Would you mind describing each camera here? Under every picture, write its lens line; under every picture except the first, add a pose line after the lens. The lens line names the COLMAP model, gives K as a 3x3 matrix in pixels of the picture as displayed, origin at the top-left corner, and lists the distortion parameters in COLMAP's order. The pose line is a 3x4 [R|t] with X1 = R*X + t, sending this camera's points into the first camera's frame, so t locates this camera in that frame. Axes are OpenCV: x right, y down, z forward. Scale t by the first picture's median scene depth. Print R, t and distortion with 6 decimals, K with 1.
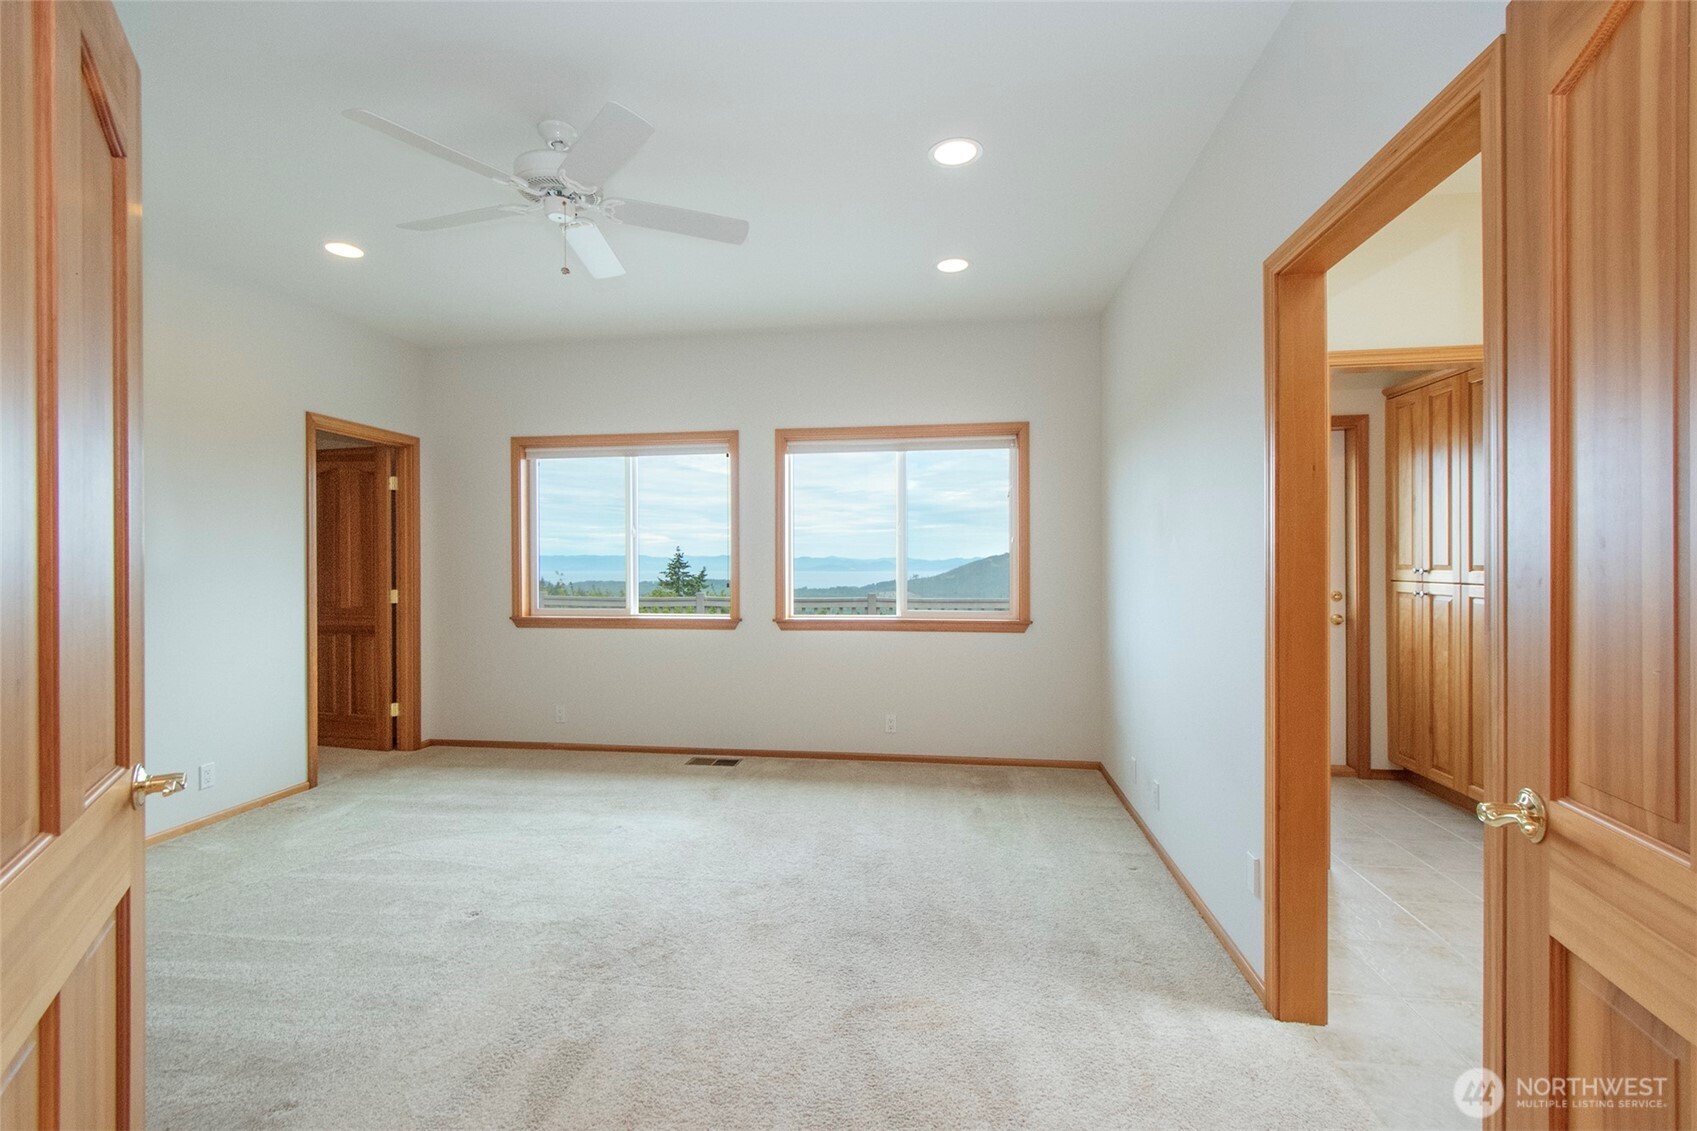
lens RADIAL K [[763.8, 0, 822.7], [0, 763.8, 556.5], [0, 0, 1]] dist [0.005249, -0.001333]
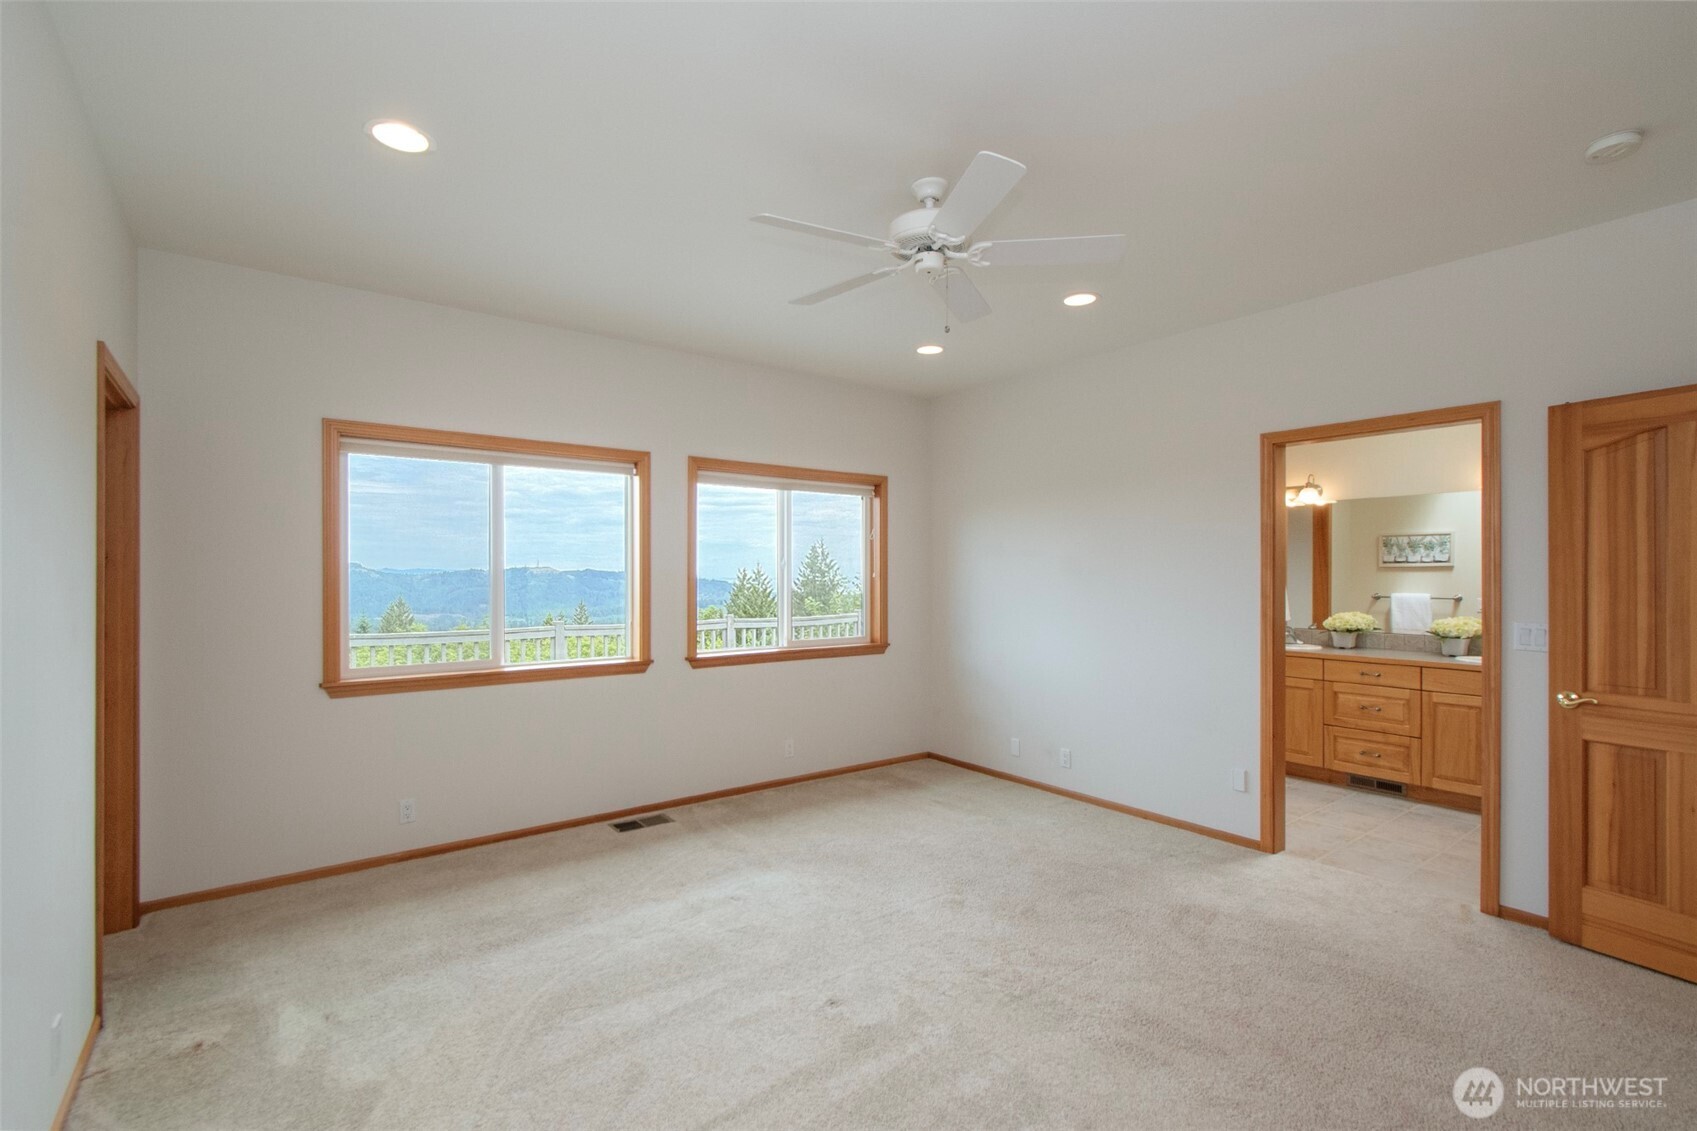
lens RADIAL K [[763.8, 0, 861.0], [0, 763.8, 571.1], [0, 0, 1]] dist [0.005249, -0.001333]
pose [[0.690735, 0.009690, 0.723043, -0.650095], [-0.006365, 0.999953, -0.007321, -0.020513], [-0.723080, 0.000454, 0.690764, 0.213862]]
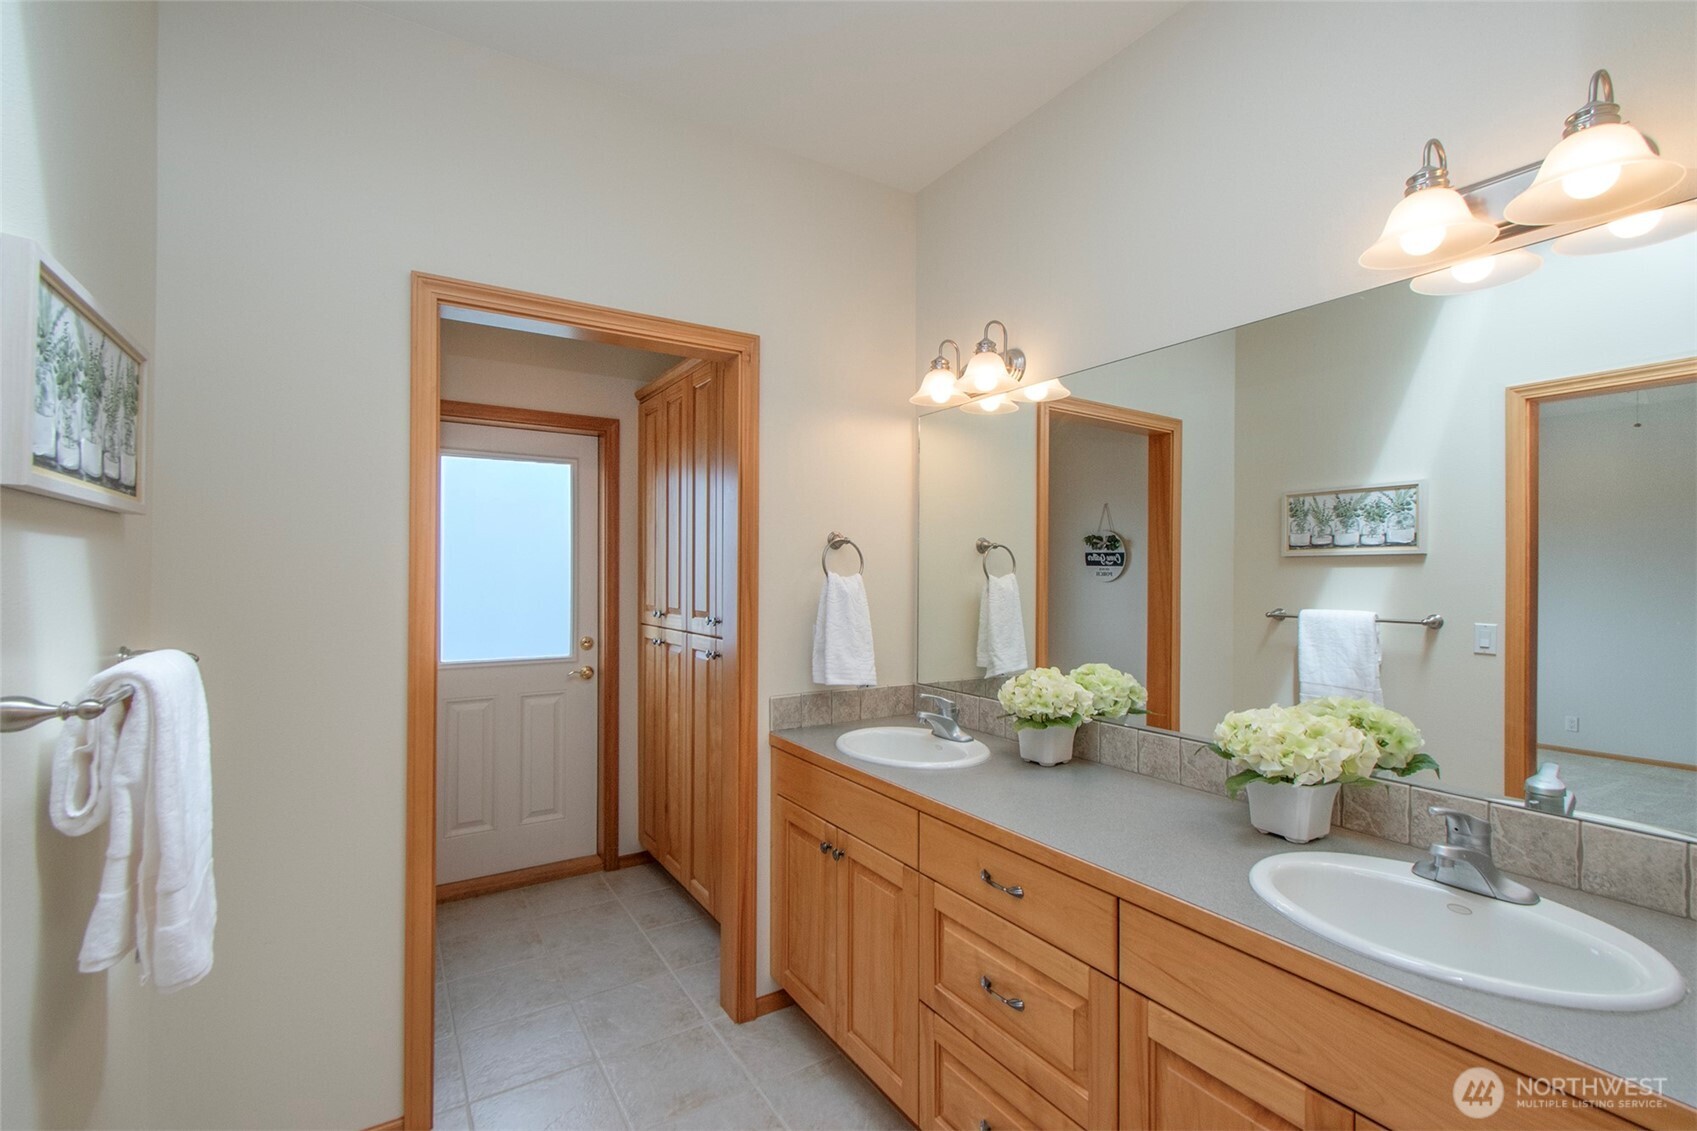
lens RADIAL K [[763.8, 0, 831.4], [0, 763.8, 567.0], [0, 0, 1]] dist [0.005249, -0.001333]
pose [[0.755684, 0.014488, 0.654777, 0.342656], [-0.011567, 0.999895, -0.008775, -0.023522], [-0.654835, -0.000943, 0.755771, 0.234651]]
